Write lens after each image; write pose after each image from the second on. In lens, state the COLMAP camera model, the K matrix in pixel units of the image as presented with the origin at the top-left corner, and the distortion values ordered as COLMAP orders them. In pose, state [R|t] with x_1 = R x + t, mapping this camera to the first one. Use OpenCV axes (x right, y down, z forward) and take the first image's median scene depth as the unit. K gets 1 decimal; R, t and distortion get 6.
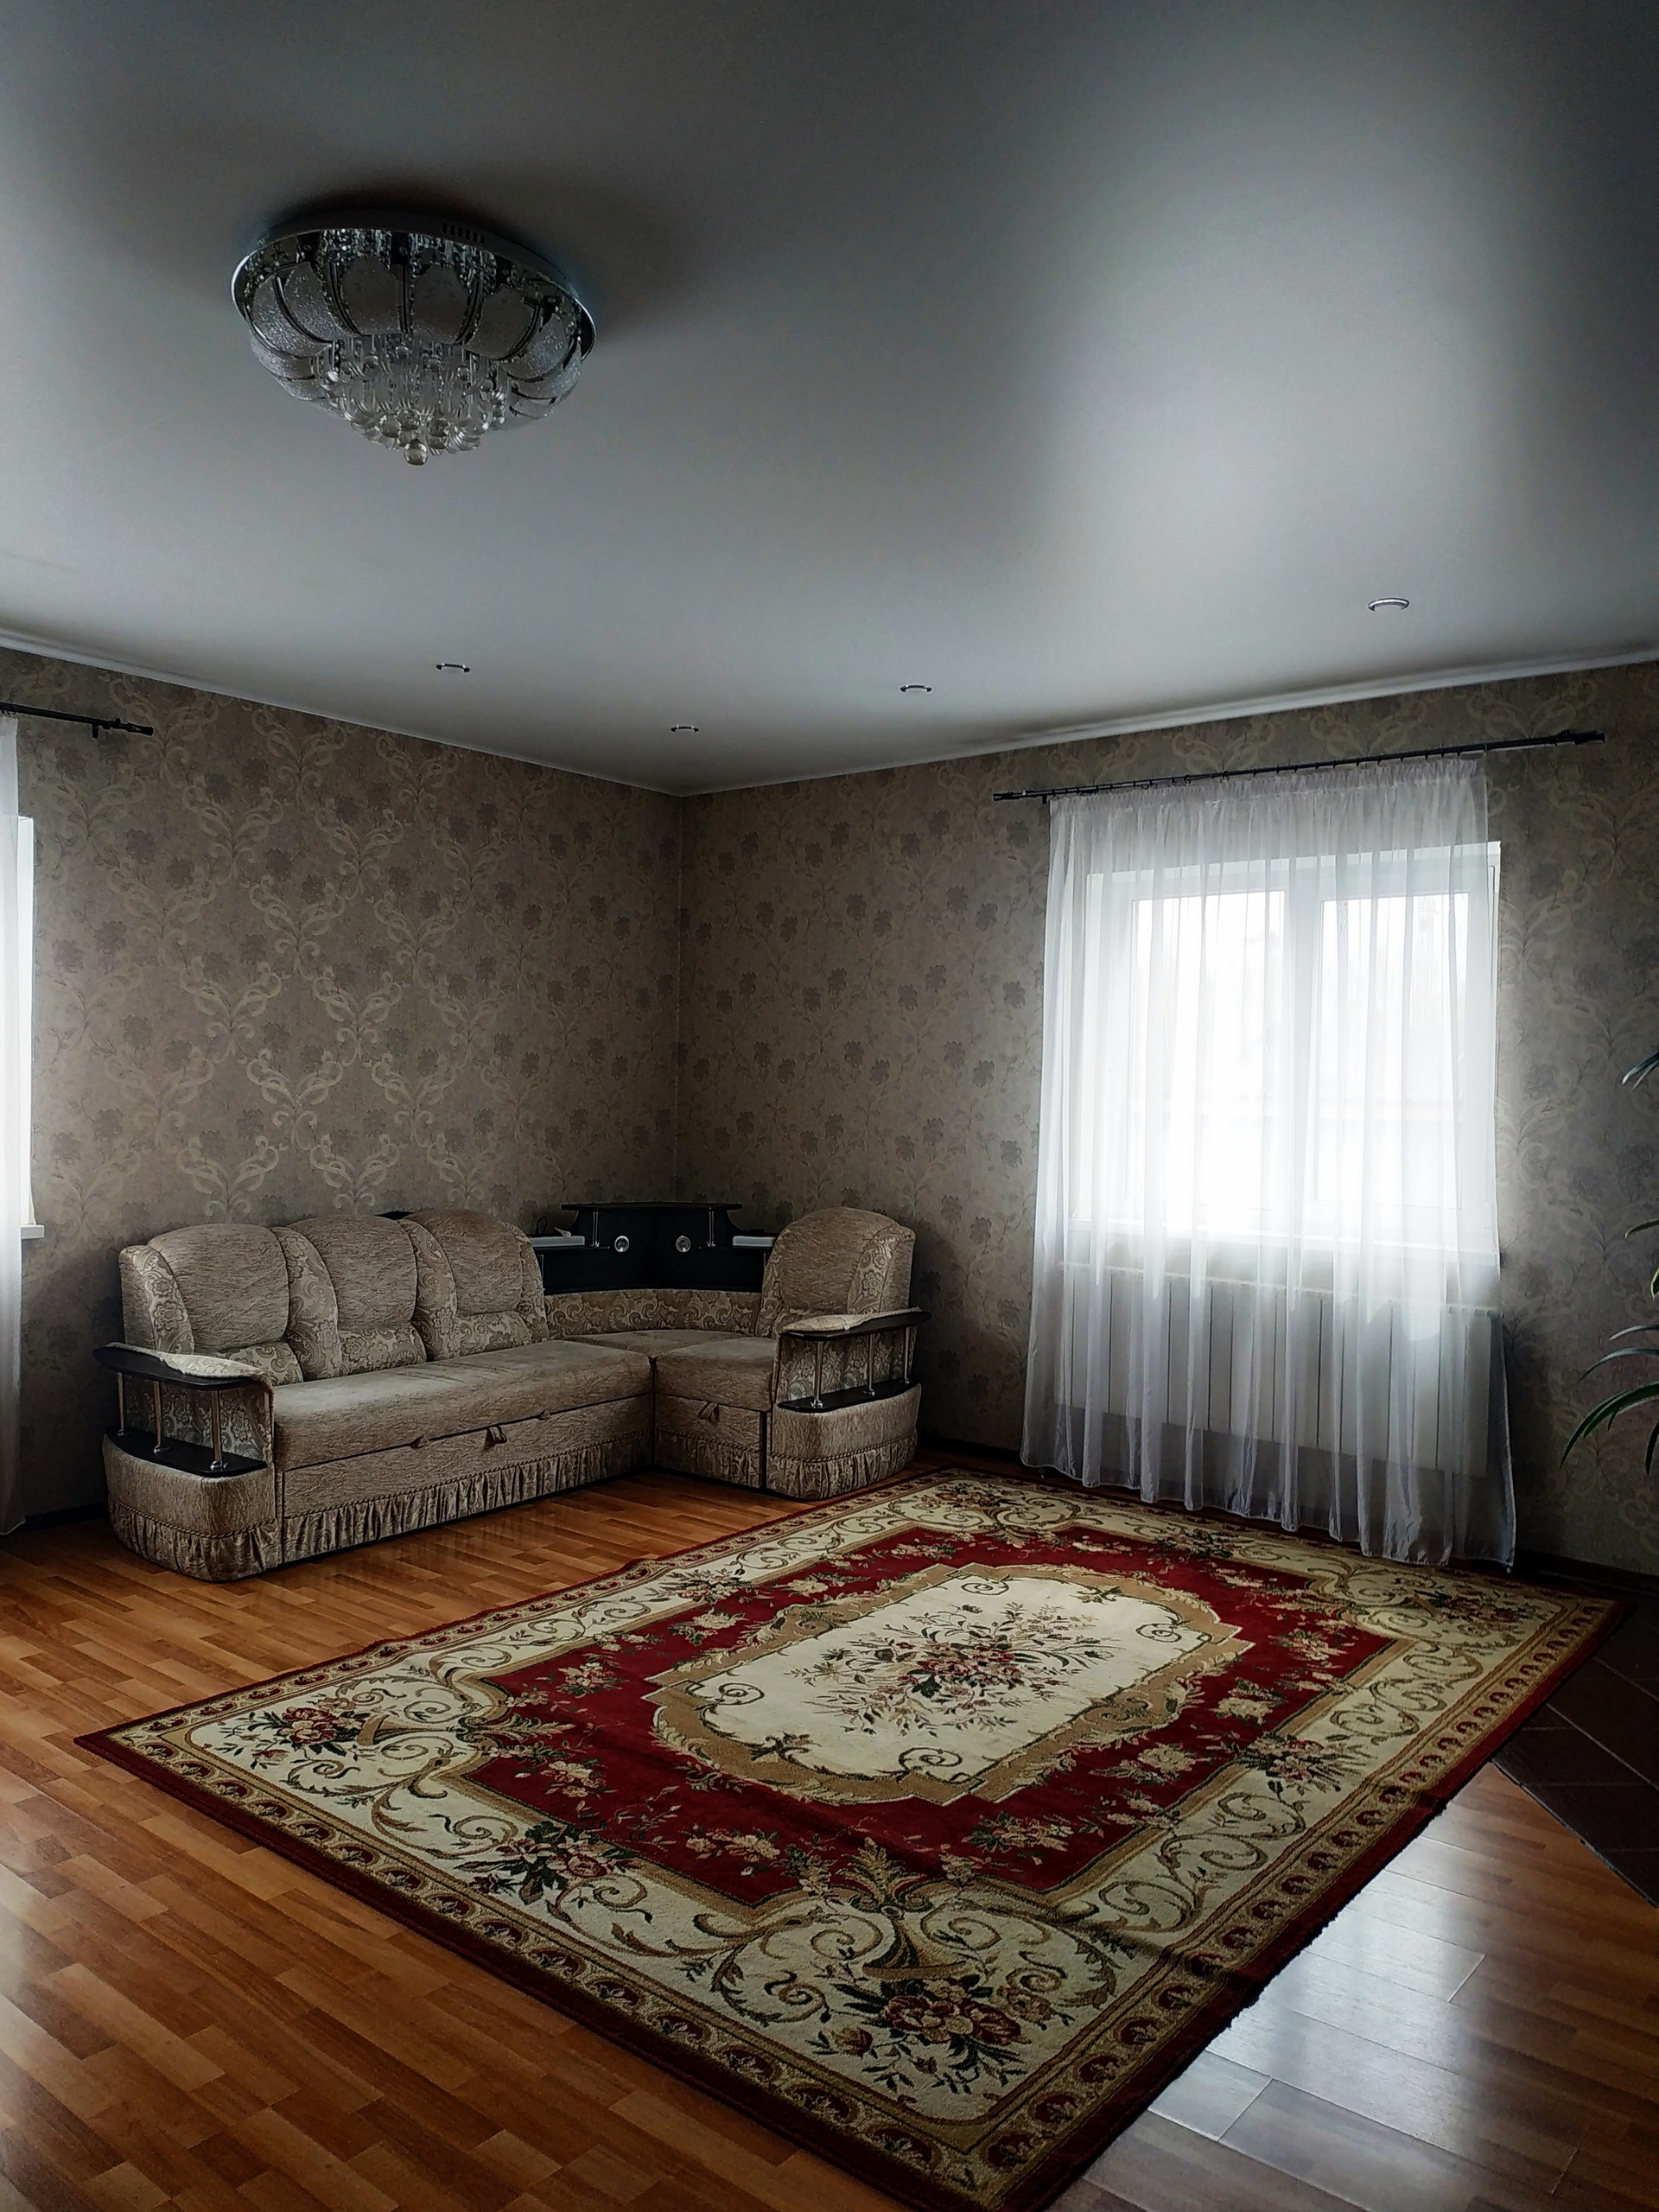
lens RADIAL K [[1616.9, 0, 851.7], [0, 1616.9, 1102.7], [0, 0, 1]] dist [0.026559, -0.046514]
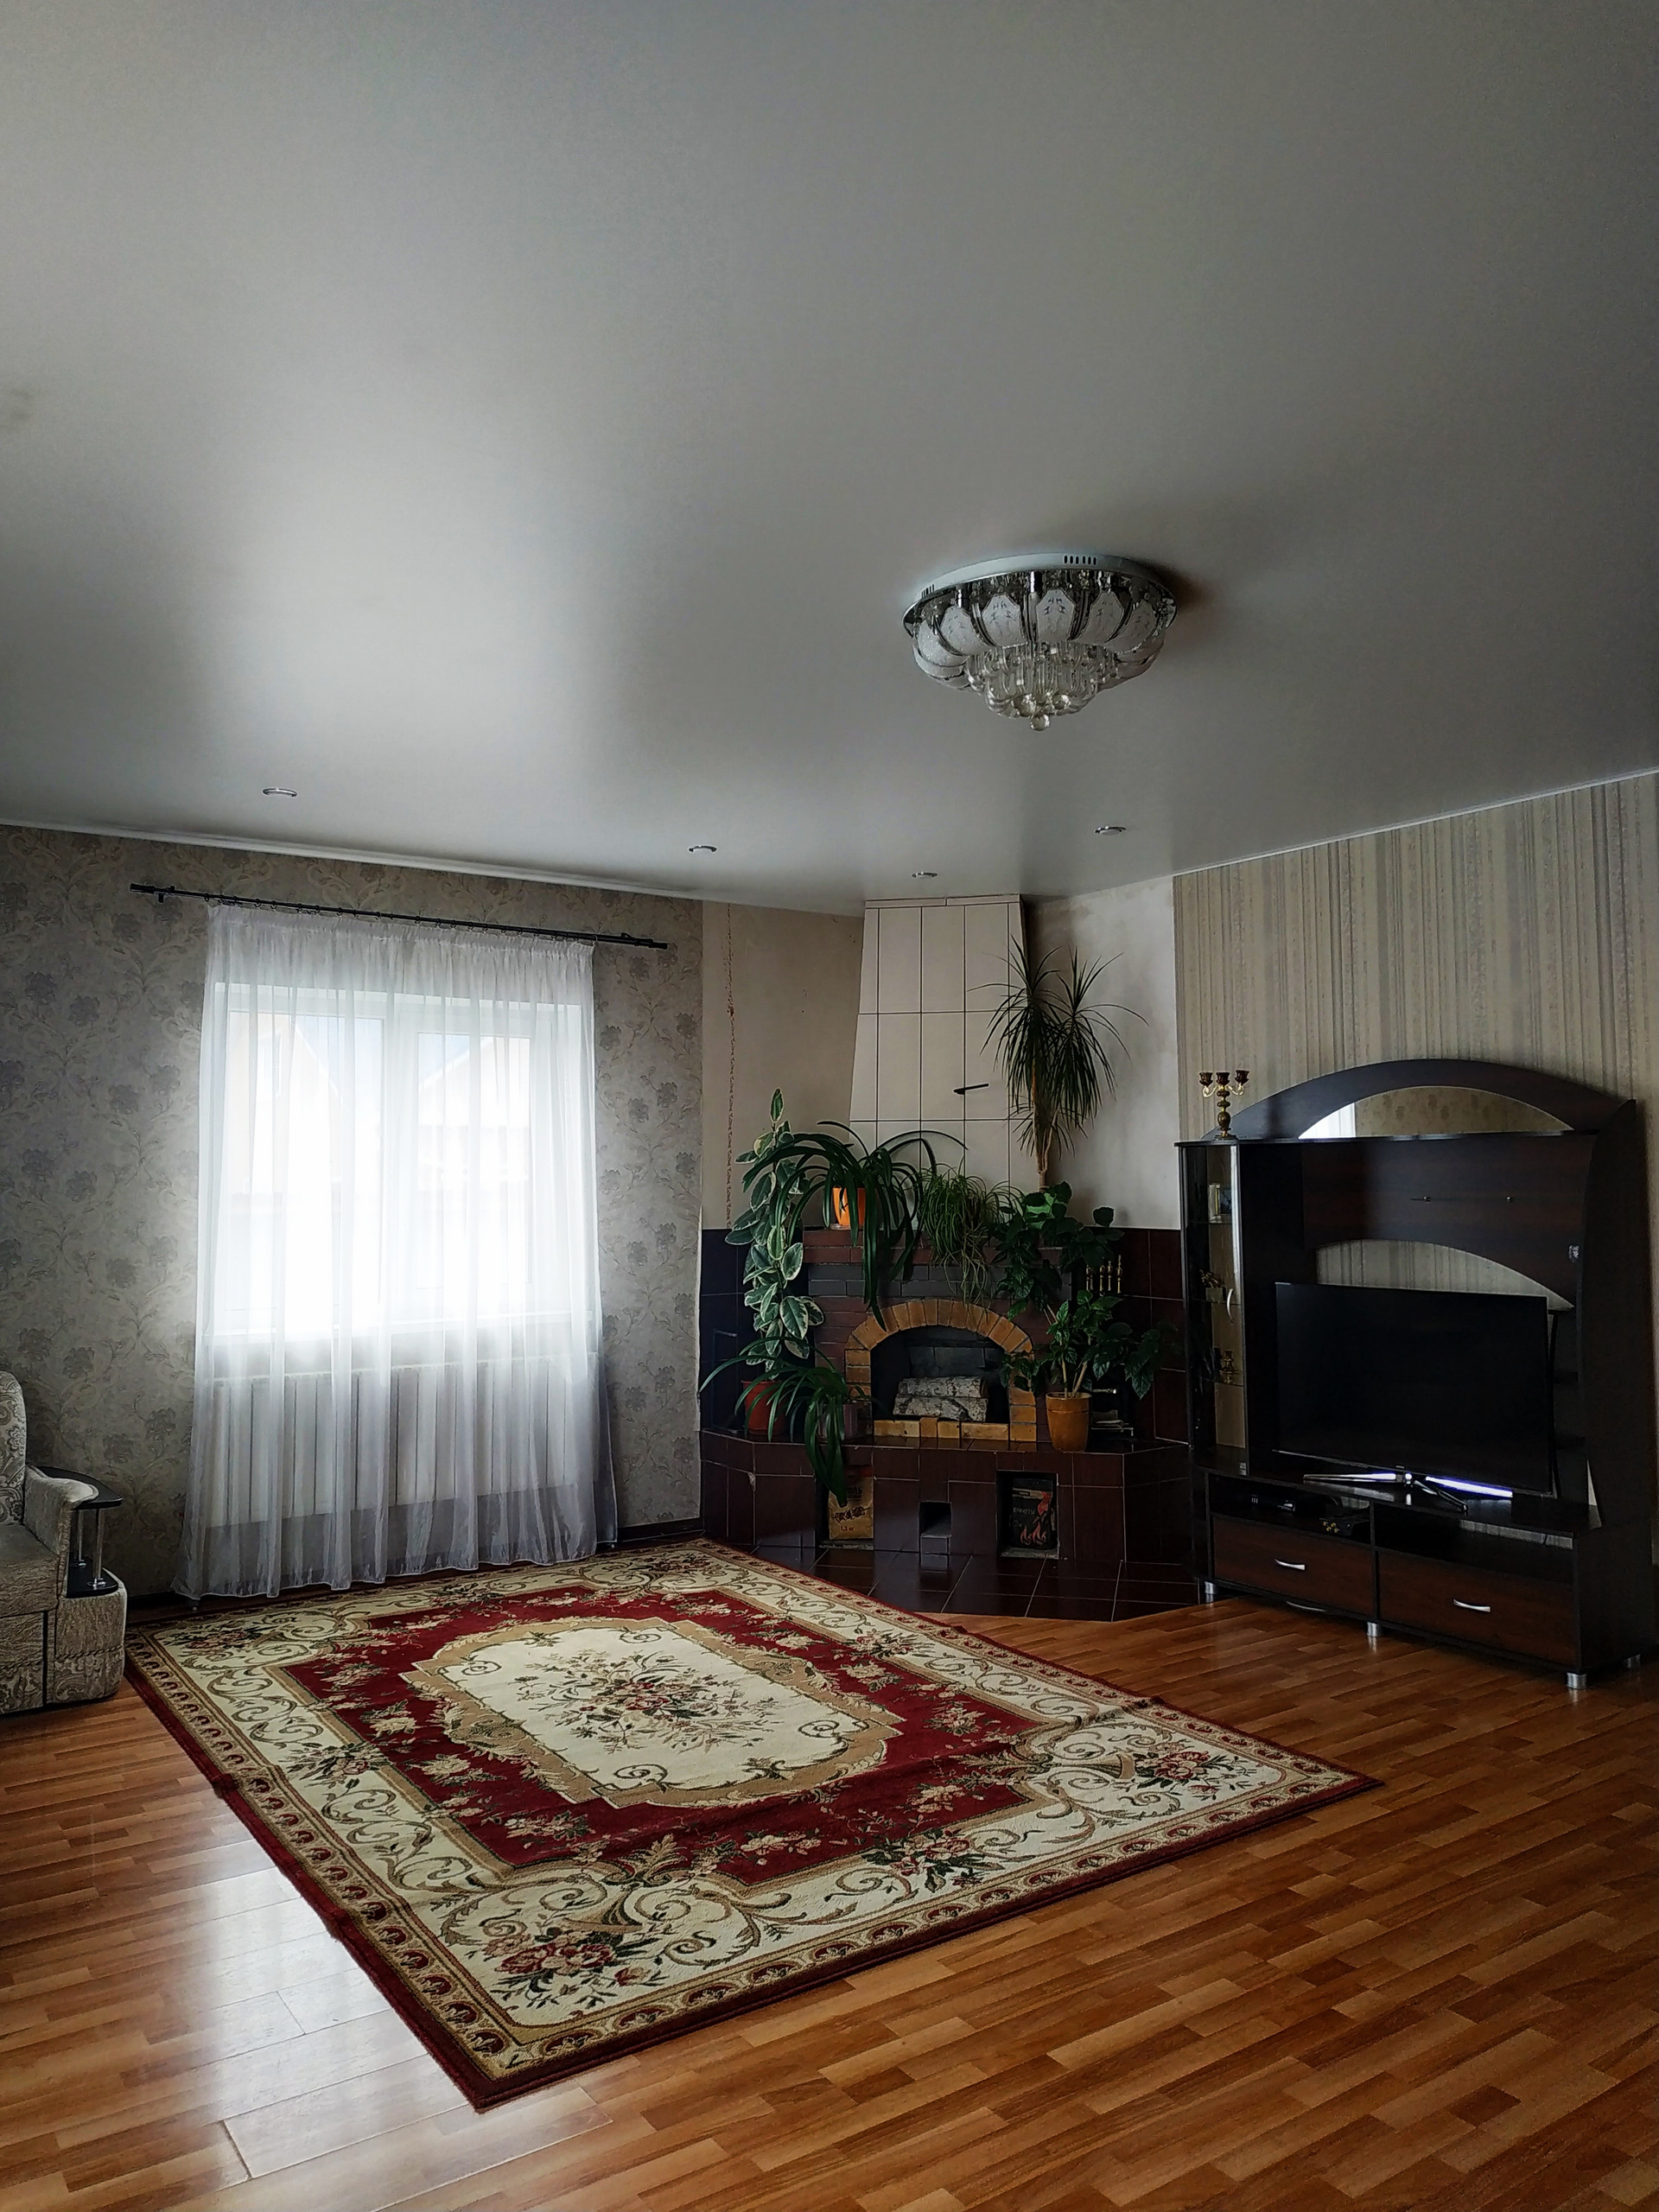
lens RADIAL K [[1616.9, 0, 808.0], [0, 1616.9, 1089.8], [0, 0, 1]] dist [0.026559, -0.046514]
pose [[0.278996, 0.035418, 0.959639, -1.069426], [0.026226, 0.998666, -0.044483, -0.032876], [-0.959934, 0.037578, 0.277695, 0.578237]]
